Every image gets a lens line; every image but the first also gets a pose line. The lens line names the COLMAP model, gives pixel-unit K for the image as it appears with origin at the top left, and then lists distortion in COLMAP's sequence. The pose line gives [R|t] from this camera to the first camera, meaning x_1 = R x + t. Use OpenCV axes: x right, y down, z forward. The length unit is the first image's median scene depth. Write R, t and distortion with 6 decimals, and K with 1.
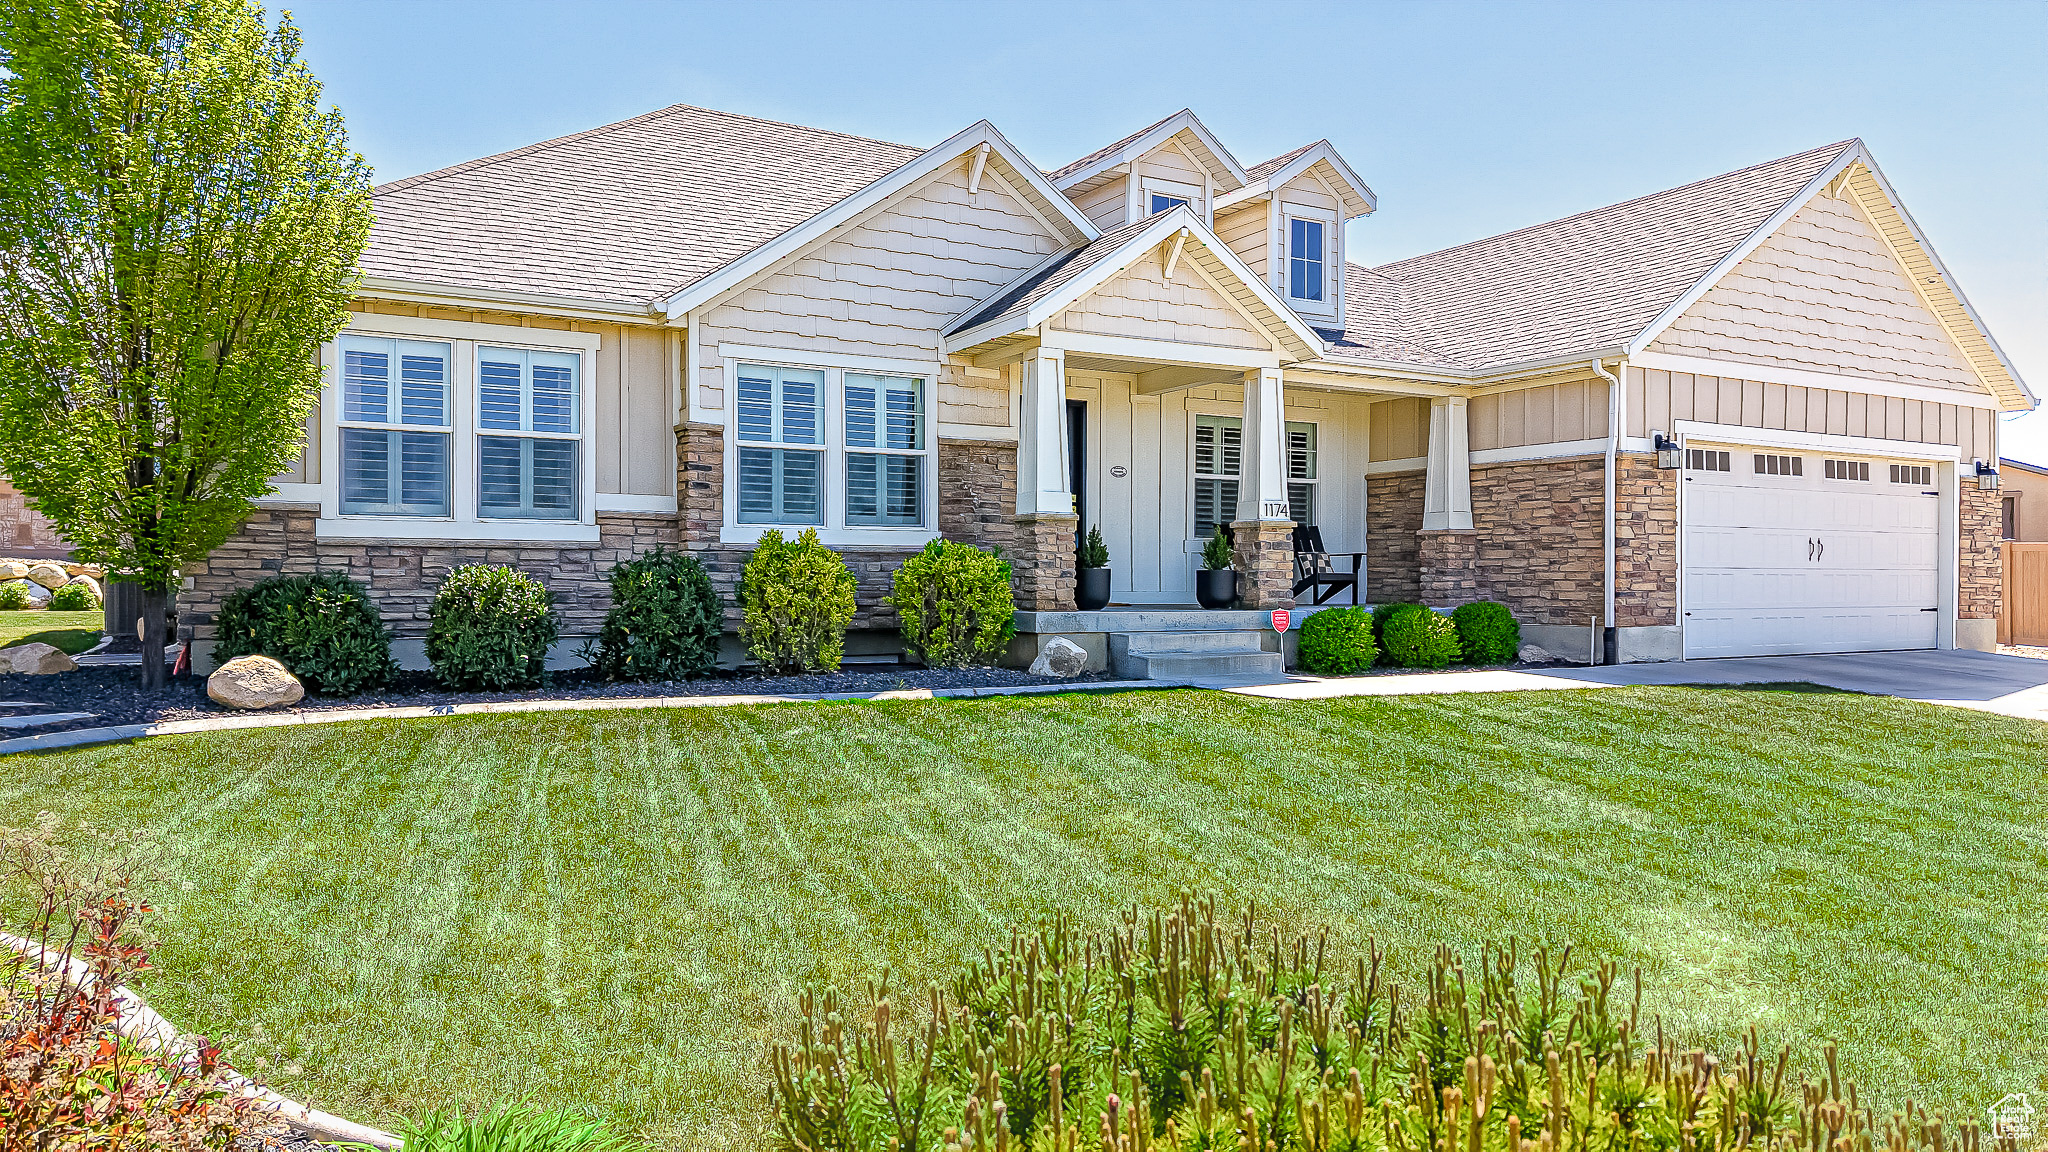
lens RADIAL K [[1411.7, 0, 1024.0], [0, 1411.7, 576.0], [0, 0, 1]] dist [0.084889, -0.226912]
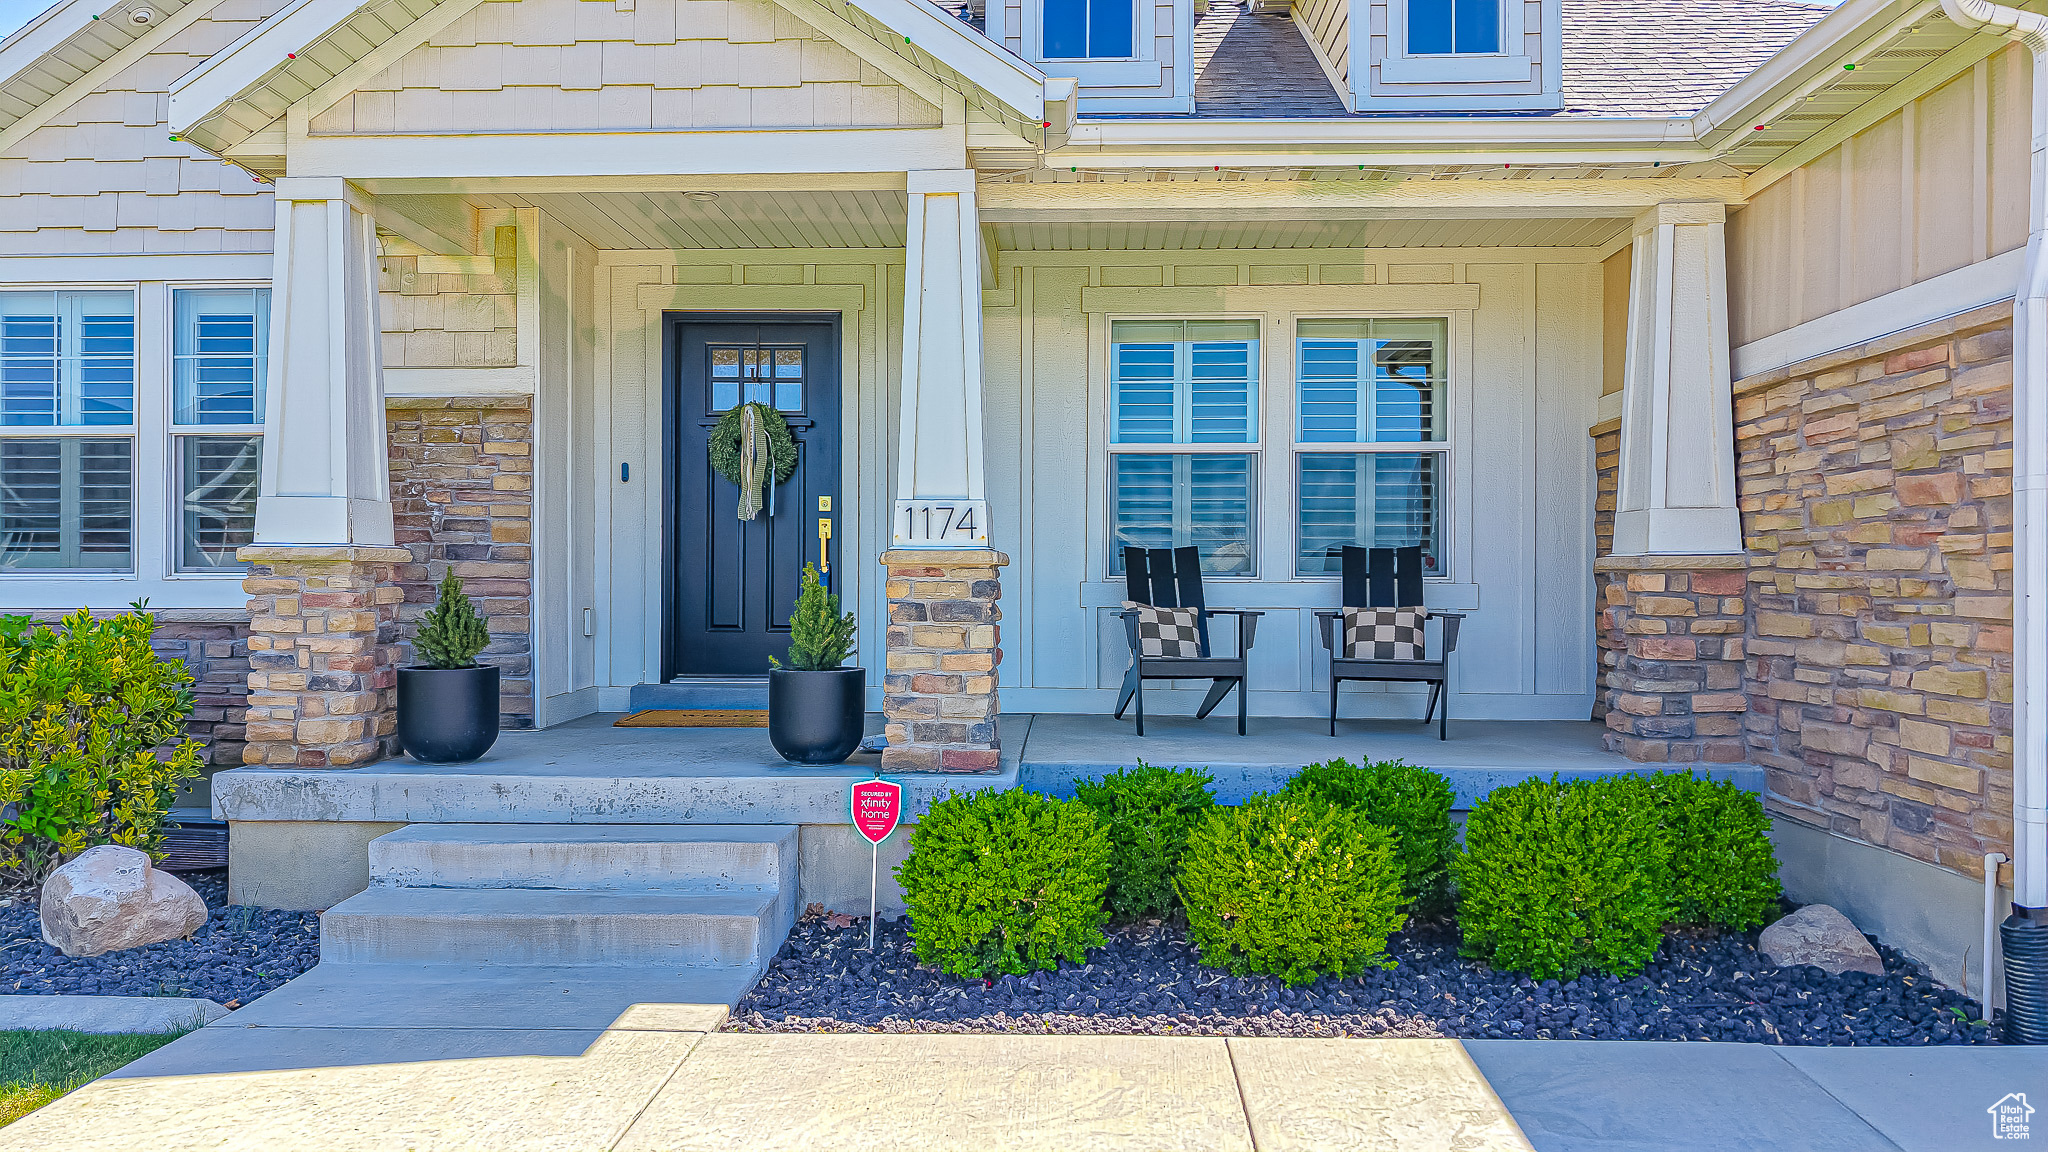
lens RADIAL K [[1375.1, 0, 1009.4], [0, 1375.1, 569.4], [0, 0, 1]] dist [0.003724, -0.027647]
pose [[0.844022, -0.004967, -0.536285, 0.410903], [0.001035, 0.999970, -0.007632, -0.031037], [0.536307, 0.005887, 0.844002, 0.703358]]
